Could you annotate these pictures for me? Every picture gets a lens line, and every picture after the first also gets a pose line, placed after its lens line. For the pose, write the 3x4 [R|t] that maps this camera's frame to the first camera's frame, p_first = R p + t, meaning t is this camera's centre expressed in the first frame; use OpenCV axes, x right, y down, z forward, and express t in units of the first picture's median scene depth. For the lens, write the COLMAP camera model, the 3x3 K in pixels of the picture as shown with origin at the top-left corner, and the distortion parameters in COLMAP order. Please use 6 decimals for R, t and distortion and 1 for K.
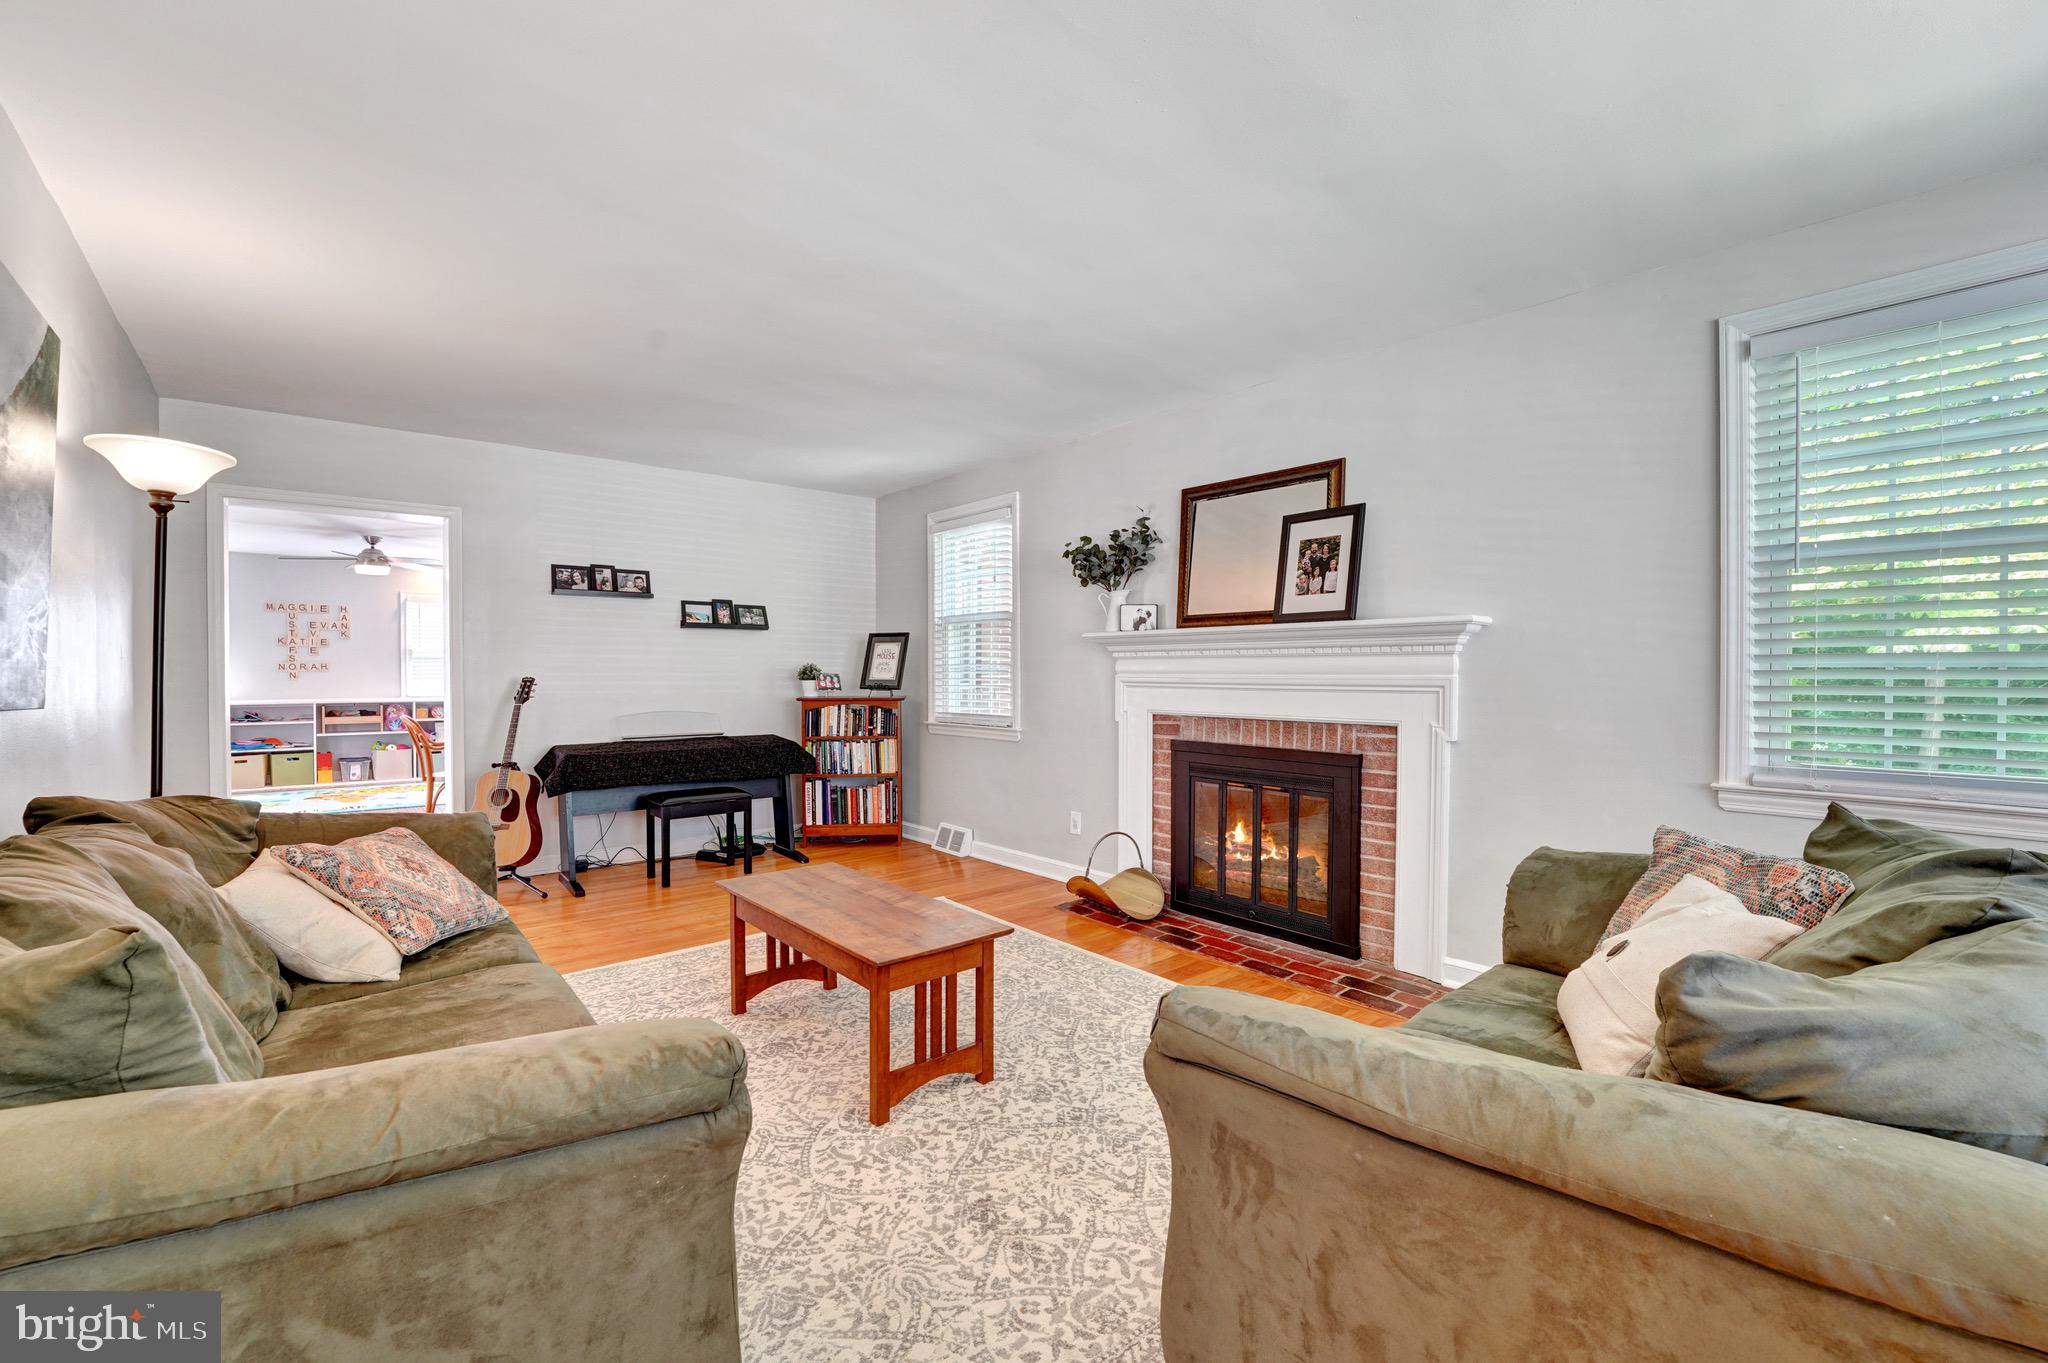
lens RADIAL K [[847.6, 0, 1028.2], [0, 847.6, 679.7], [0, 0, 1]] dist [-0.004735, -0.000188]
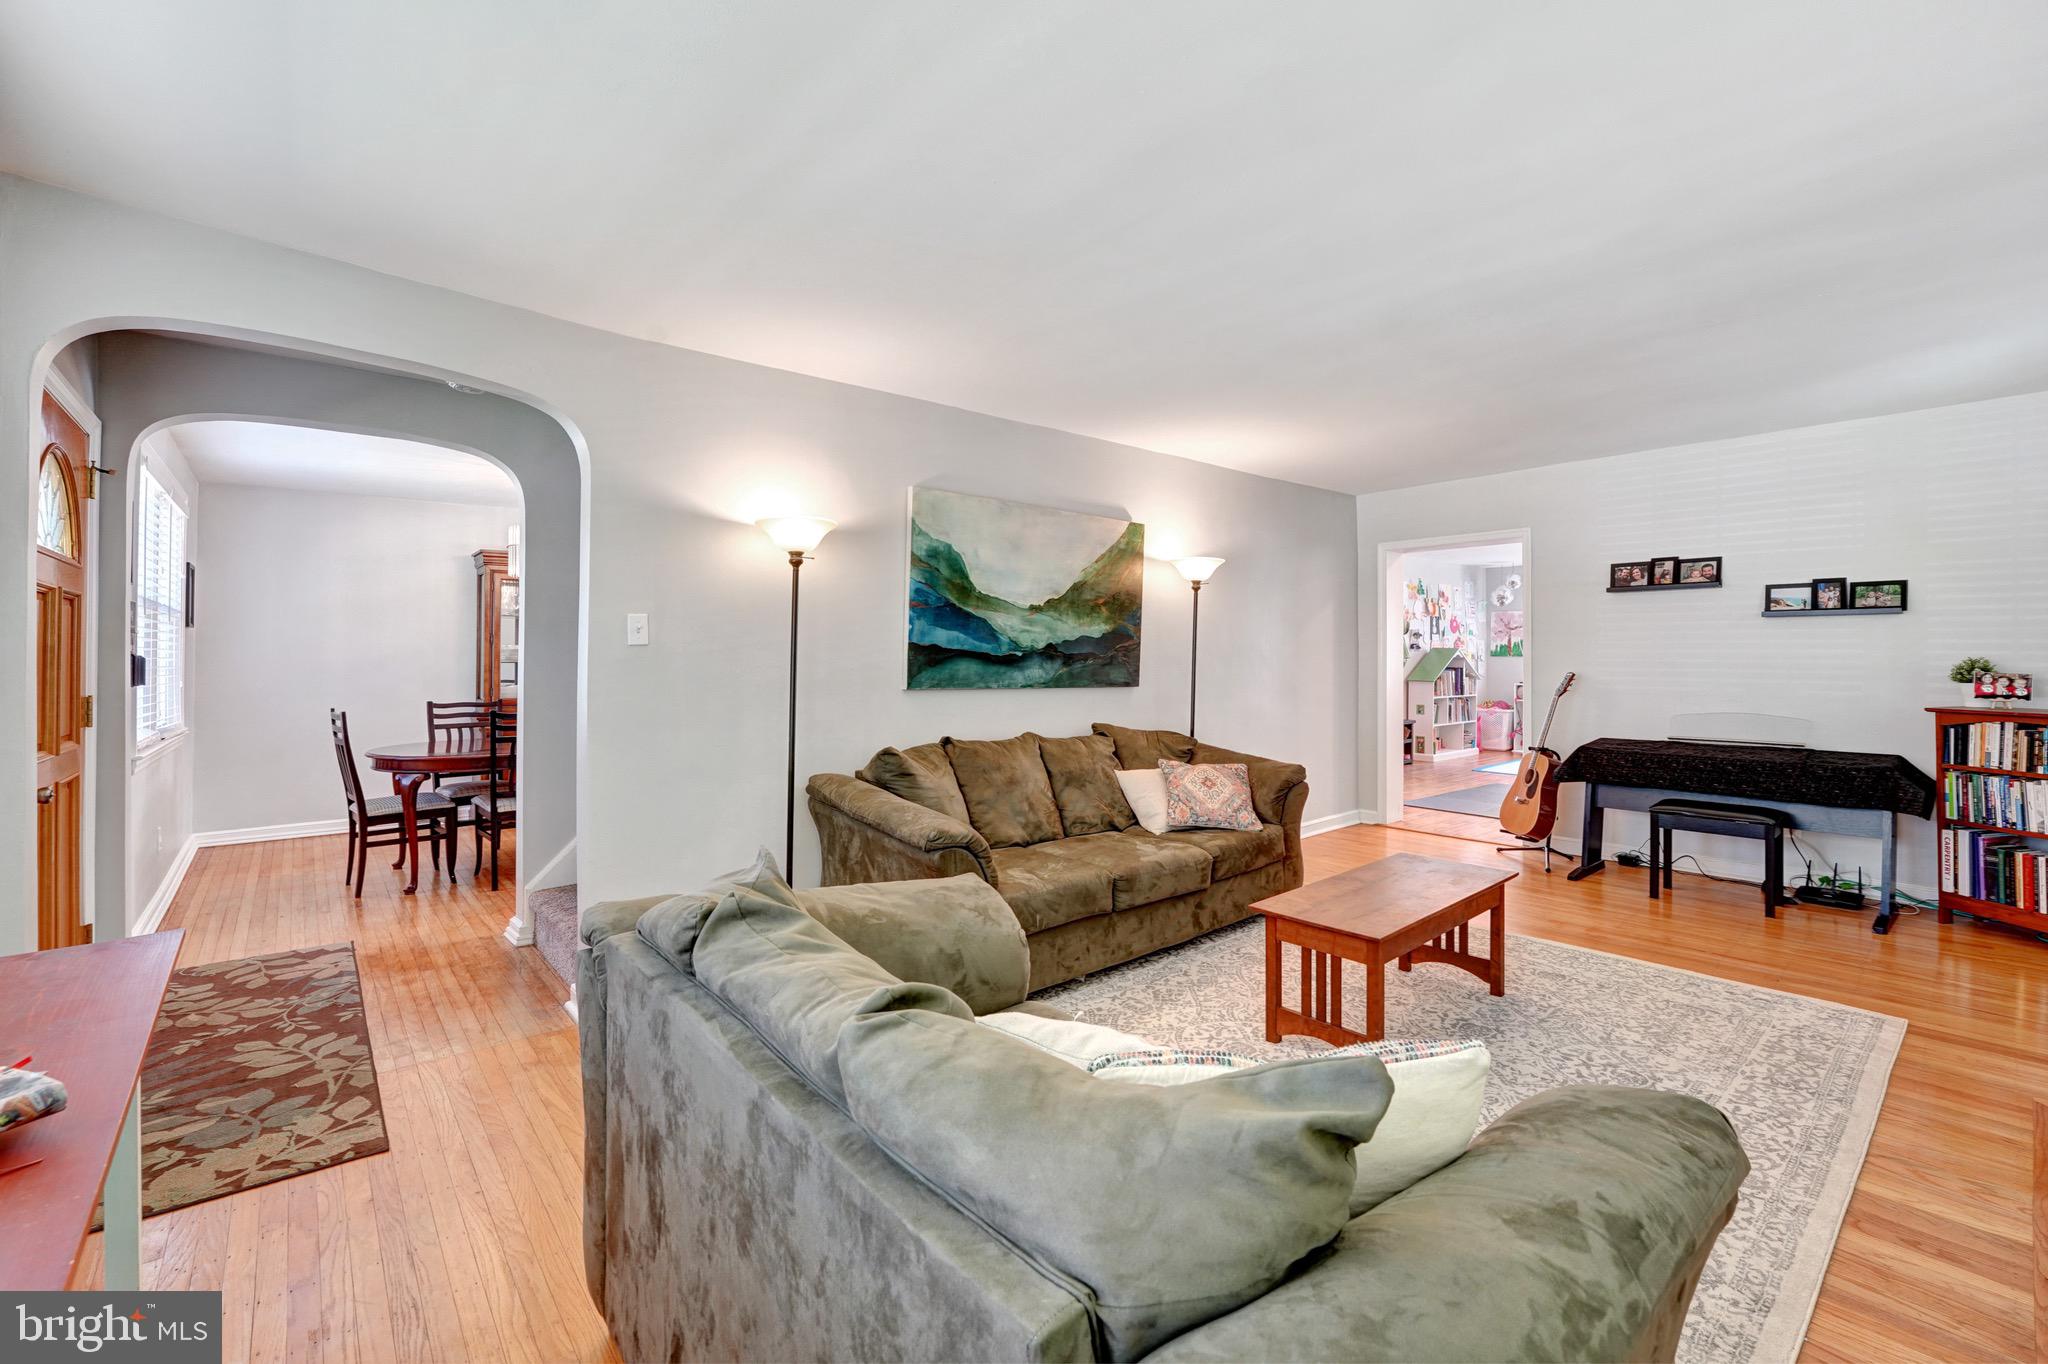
lens RADIAL K [[864.0, 0, 1036.4], [0, 864.0, 665.0], [0, 0, 1]] dist [-0.022002, 0.000088]
pose [[-0.000524, 0.006721, -0.999977, 0.579297], [-0.006587, 0.999956, 0.006724, -0.018243], [0.999978, 0.006591, -0.000479, 0.349586]]
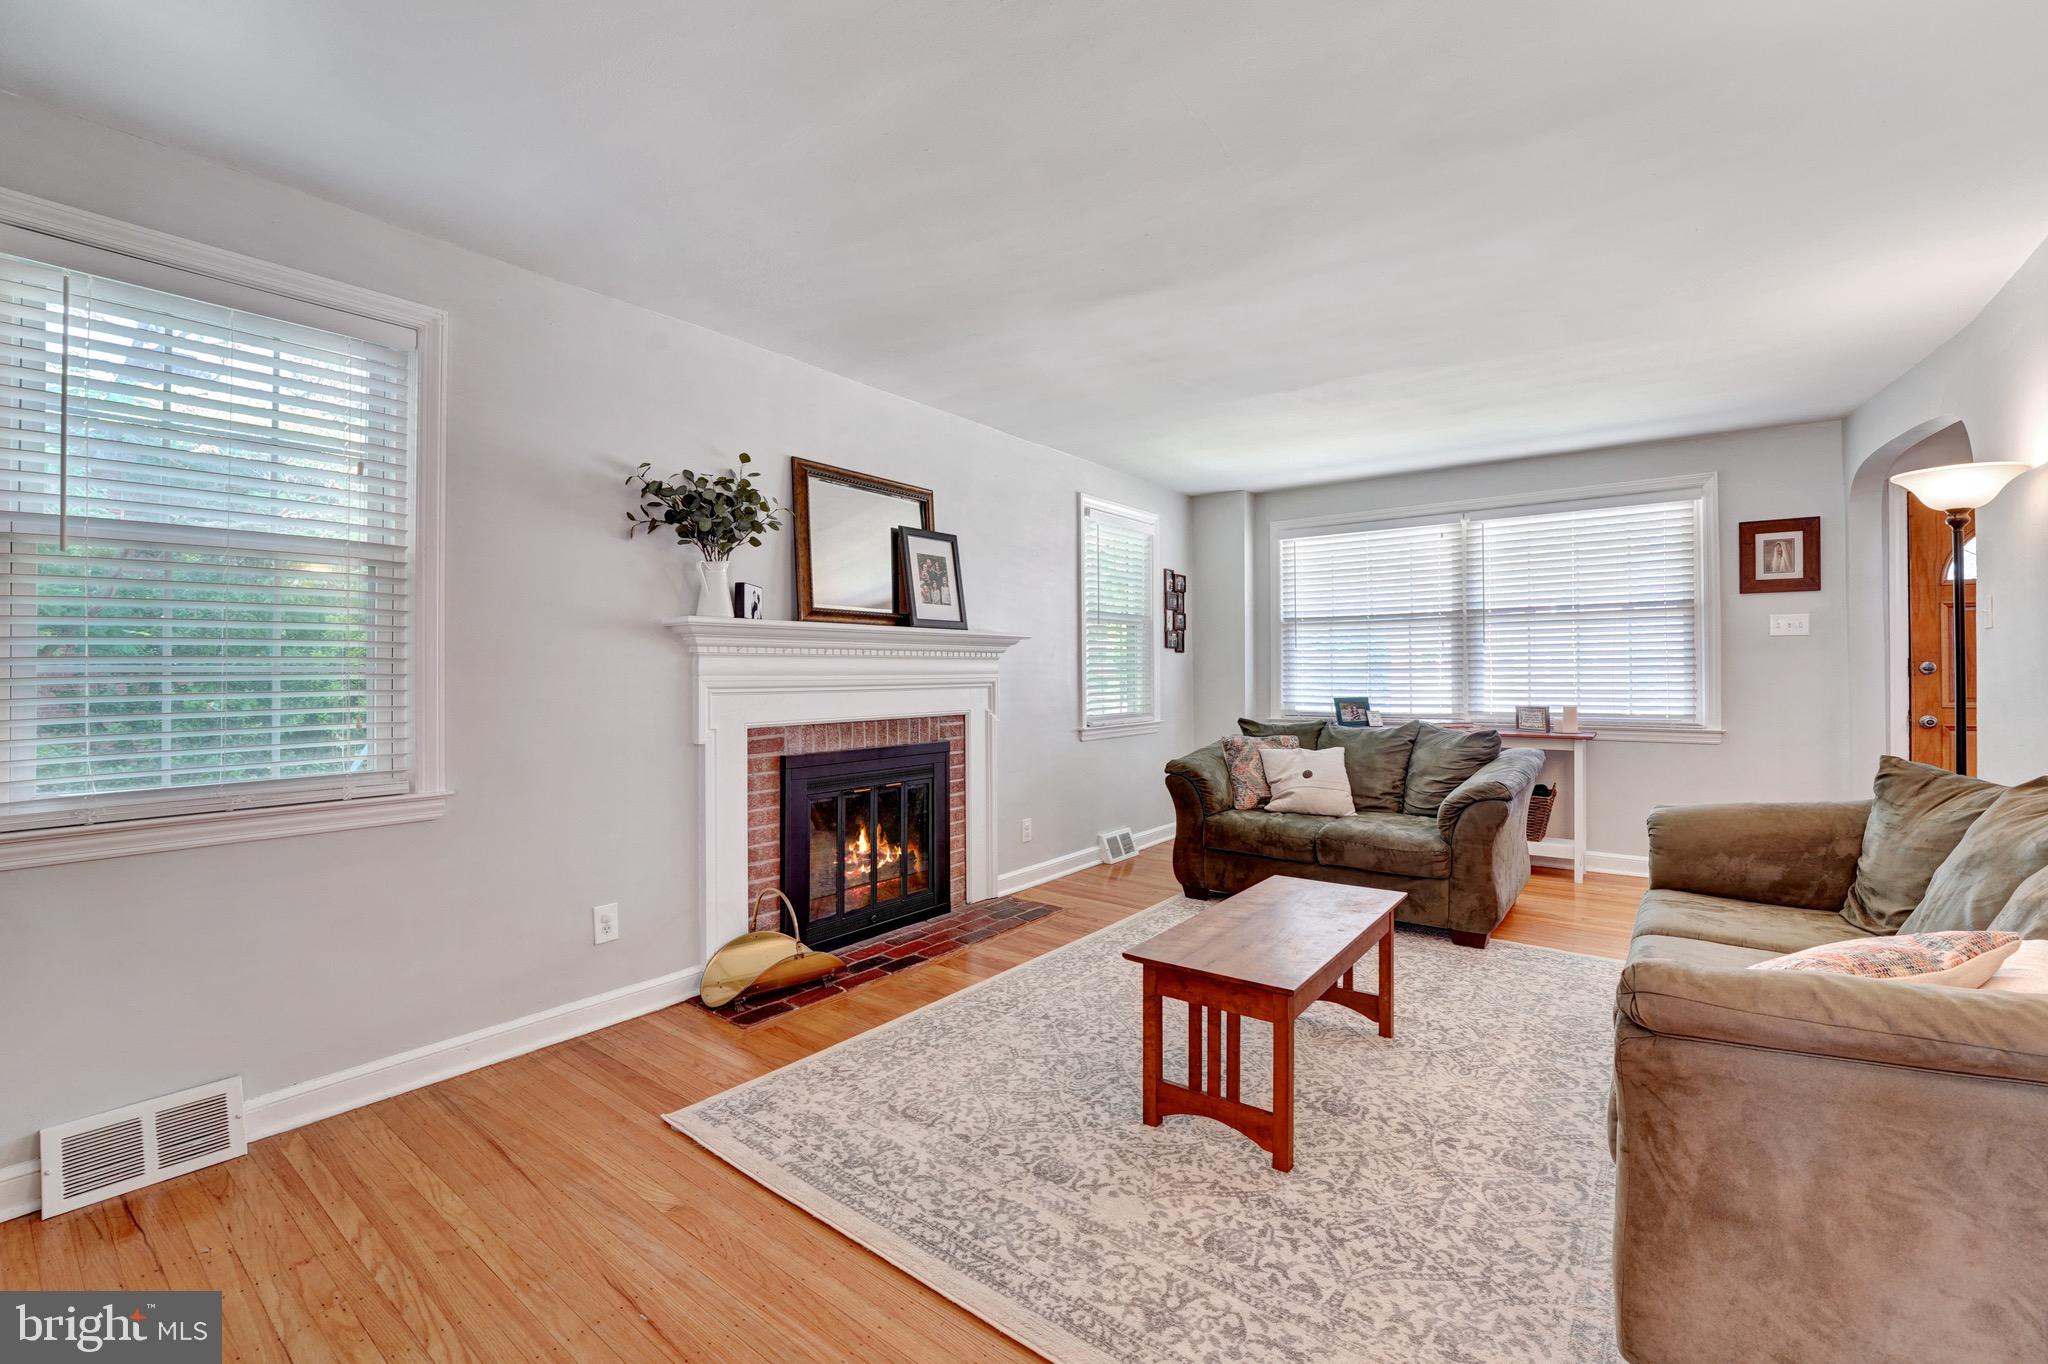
lens RADIAL K [[864.0, 0, 1024.4], [0, 864.0, 668.4], [0, 0, 1]] dist [-0.022002, 0.000088]
pose [[-0.203210, 0.006955, 0.979110, -0.692691], [0.016378, 0.999859, -0.003703, -0.007088], [-0.978998, 0.015284, -0.203296, 0.944668]]
